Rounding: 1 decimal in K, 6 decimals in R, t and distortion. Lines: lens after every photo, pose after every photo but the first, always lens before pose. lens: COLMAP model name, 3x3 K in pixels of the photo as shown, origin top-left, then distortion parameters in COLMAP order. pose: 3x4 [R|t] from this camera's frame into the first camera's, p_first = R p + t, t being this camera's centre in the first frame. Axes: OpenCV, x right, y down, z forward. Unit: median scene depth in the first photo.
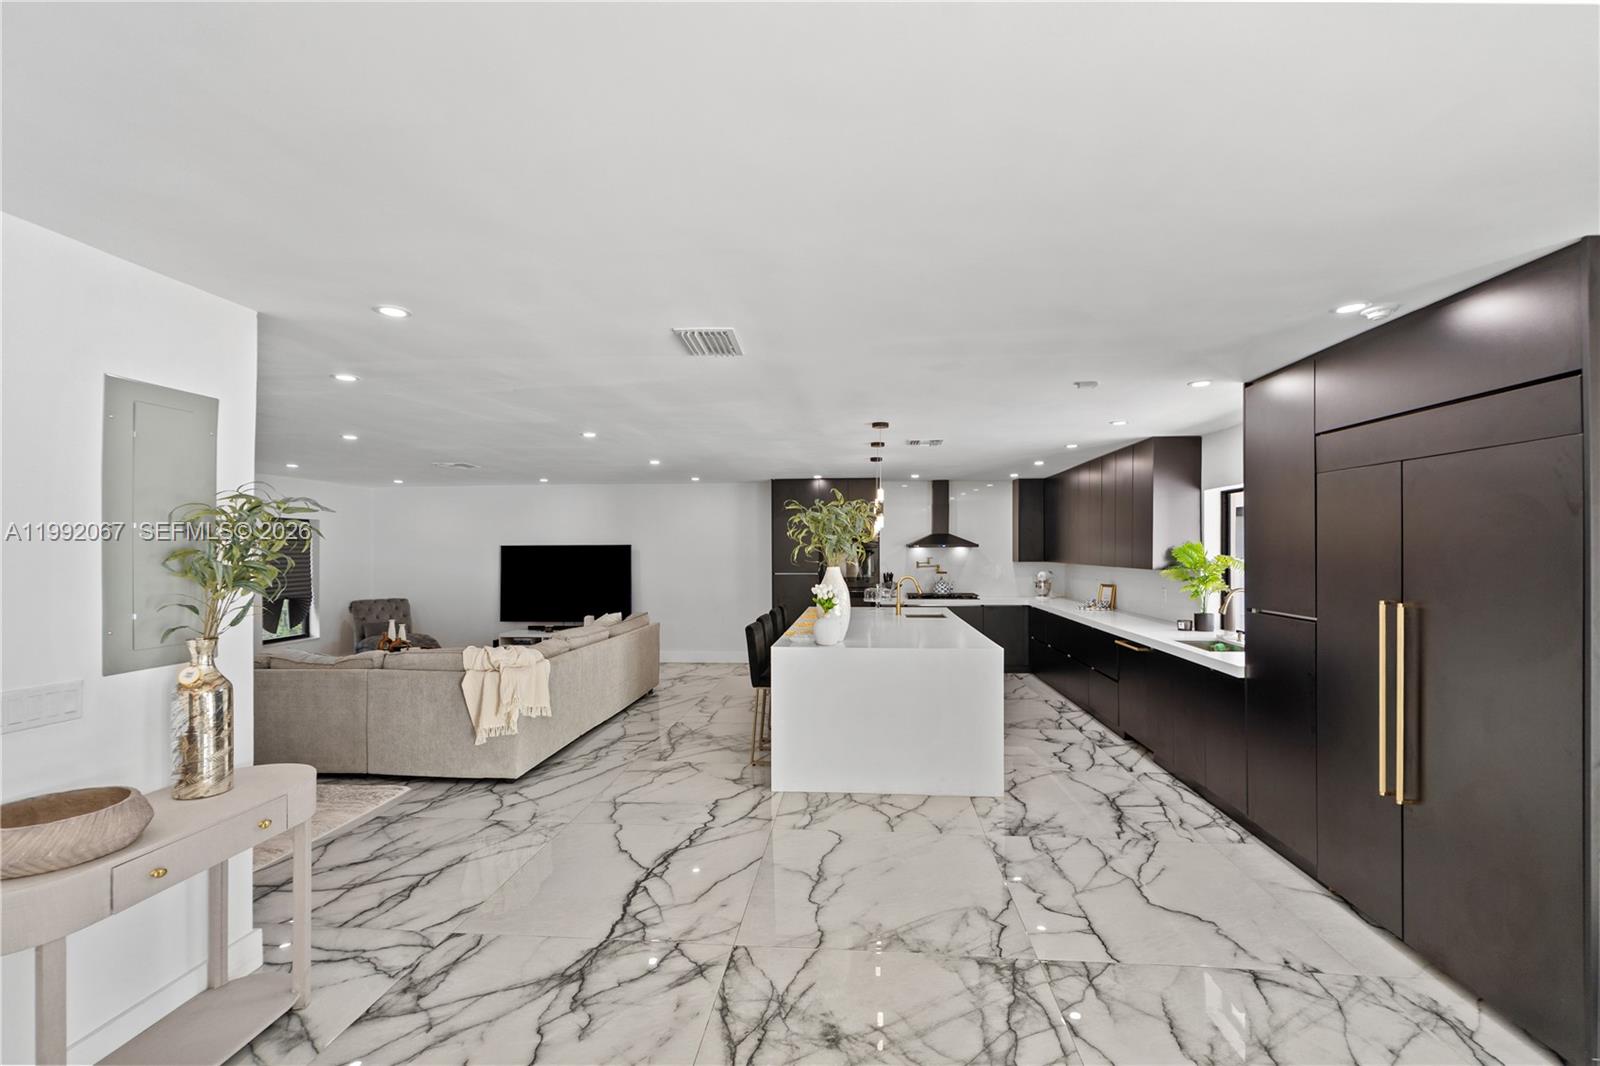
lens RADIAL K [[700.0, 0, 795.7], [0, 700.0, 534.2], [0, 0, 1]] dist [-0.013603, 0.000575]
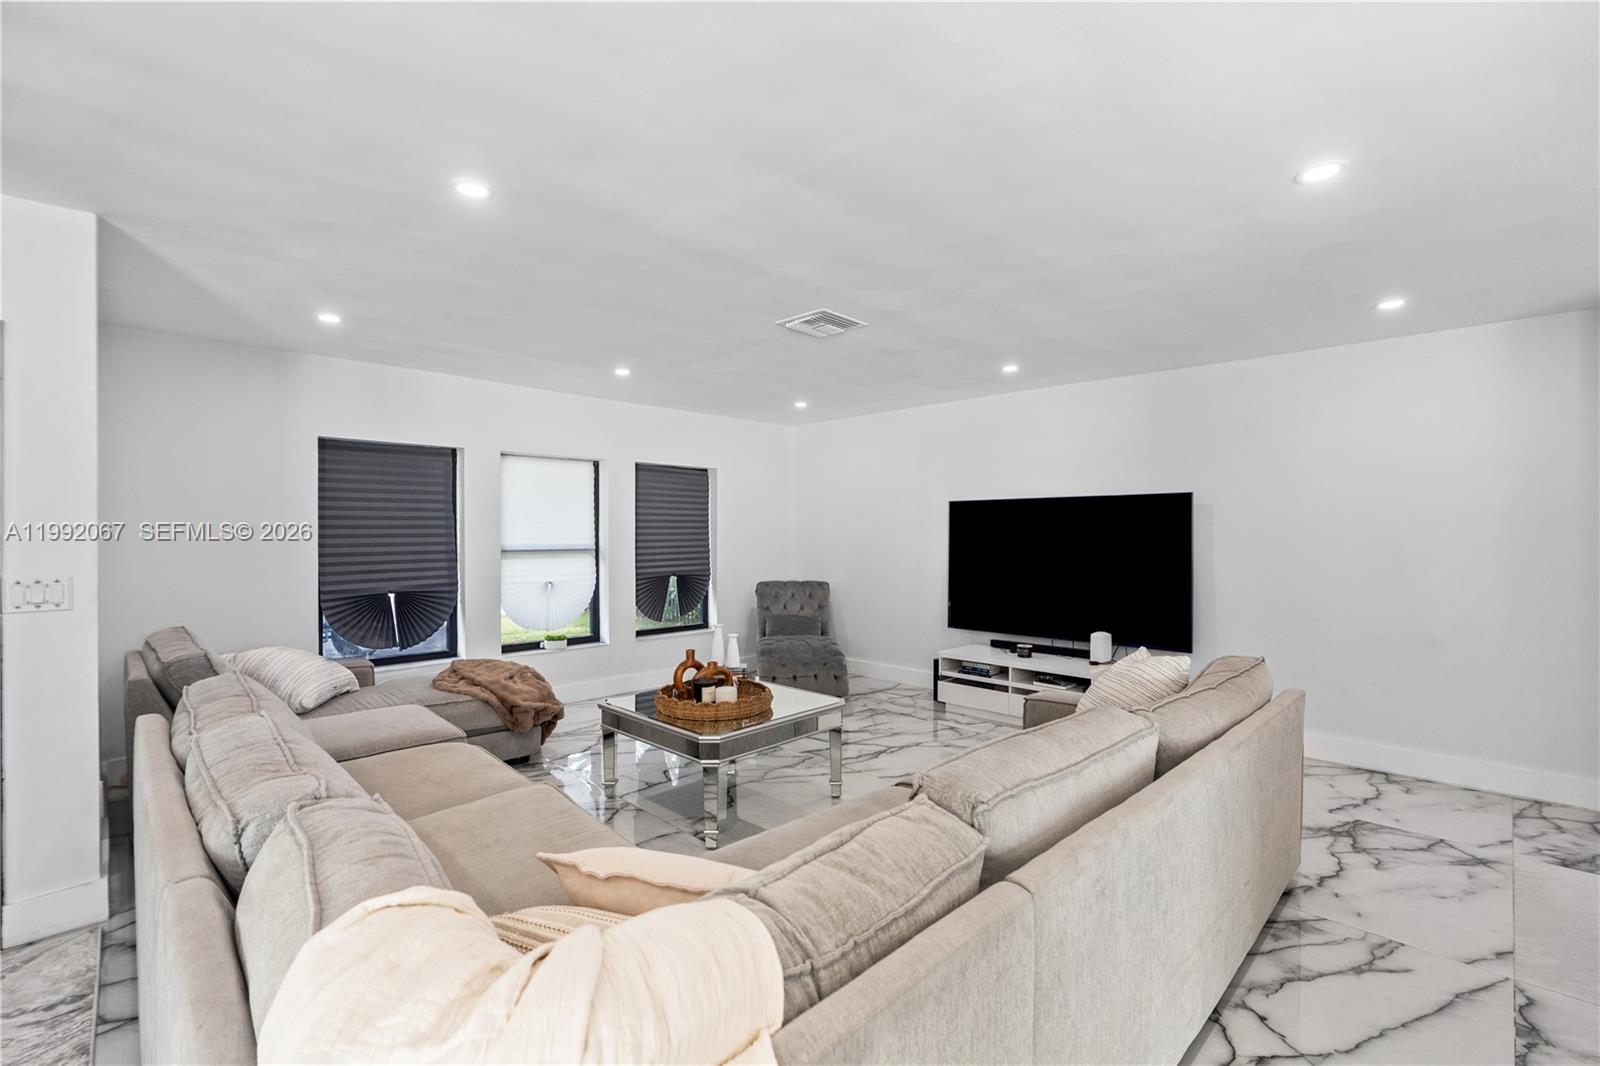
lens RADIAL K [[700.0, 0, 795.7], [0, 700.0, 534.2], [0, 0, 1]] dist [-0.013603, 0.000575]
pose [[0.762673, 0.004361, -0.646770, -0.141187], [0.009349, 0.999798, 0.017766, 0.034629], [0.646717, -0.019596, 0.762478, 0.484123]]
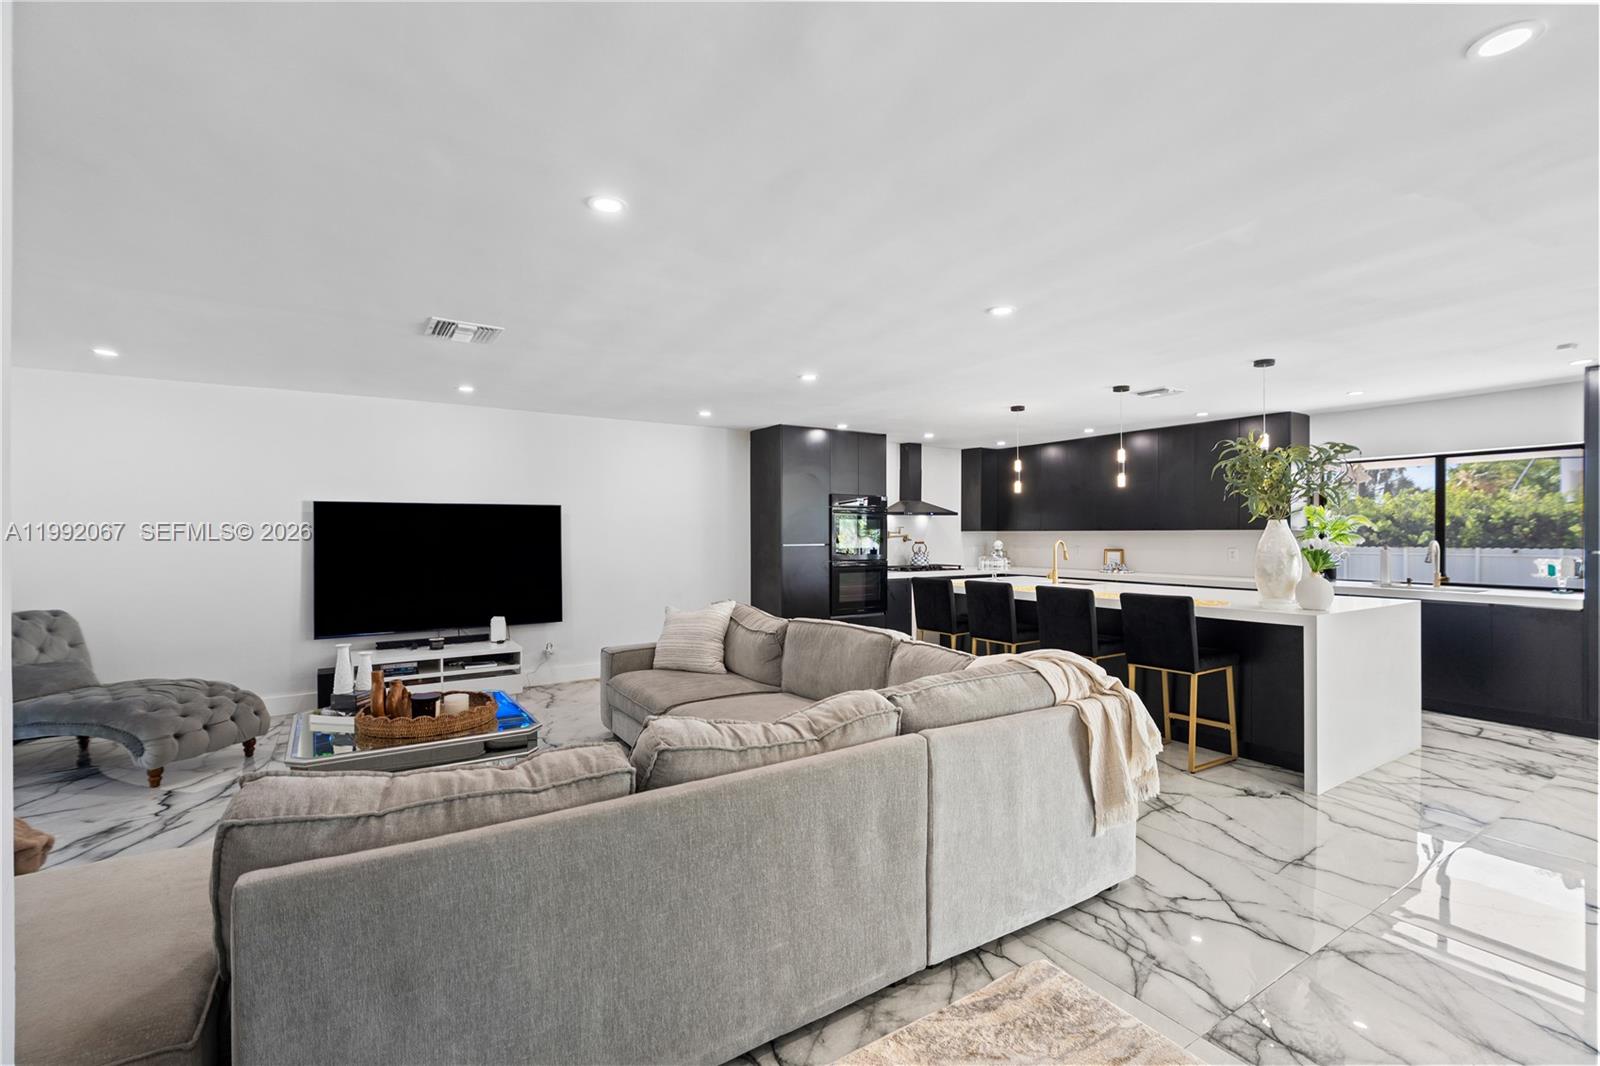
lens RADIAL K [[700.0, 0, 795.7], [0, 700.0, 534.2], [0, 0, 1]] dist [-0.013603, 0.000575]
pose [[0.804274, 0.000410, 0.594258, -0.478671], [-0.010980, 0.999839, 0.014170, 0.032217], [-0.594157, -0.017922, 0.804149, 0.353449]]
